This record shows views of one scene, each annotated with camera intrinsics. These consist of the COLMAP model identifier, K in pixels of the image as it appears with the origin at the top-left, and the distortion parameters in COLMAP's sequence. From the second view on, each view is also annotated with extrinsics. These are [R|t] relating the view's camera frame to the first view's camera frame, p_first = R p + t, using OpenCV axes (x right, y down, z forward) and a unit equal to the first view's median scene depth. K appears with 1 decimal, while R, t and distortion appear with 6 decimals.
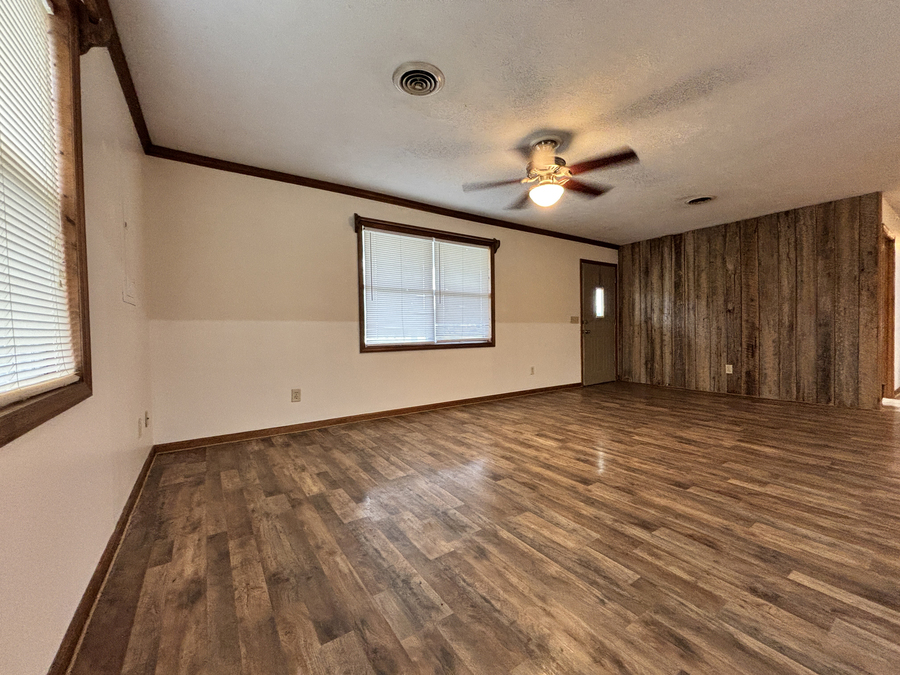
lens RADIAL K [[362.7, 0, 451.3], [0, 362.7, 336.9], [0, 0, 1]] dist [0.001770, -0.000202]
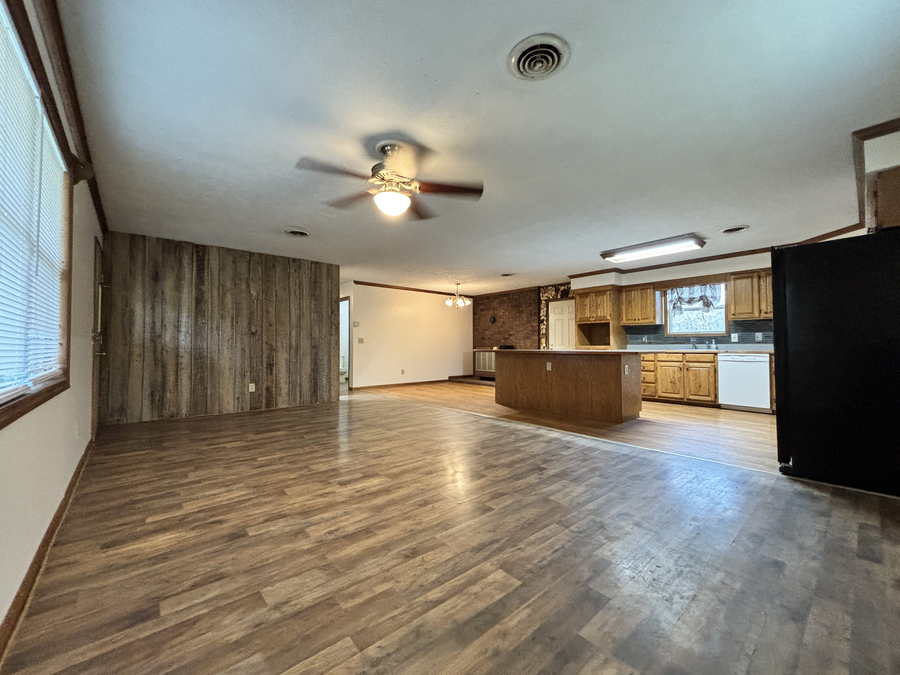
lens RADIAL K [[362.7, 0, 450.6], [0, 362.7, 334.6], [0, 0, 1]] dist [0.001770, -0.000202]
pose [[-0.115174, 0.043829, 0.992378, -0.567599], [0.021423, 0.998903, -0.041631, -0.015032], [-0.993114, 0.016465, -0.115987, 0.835003]]
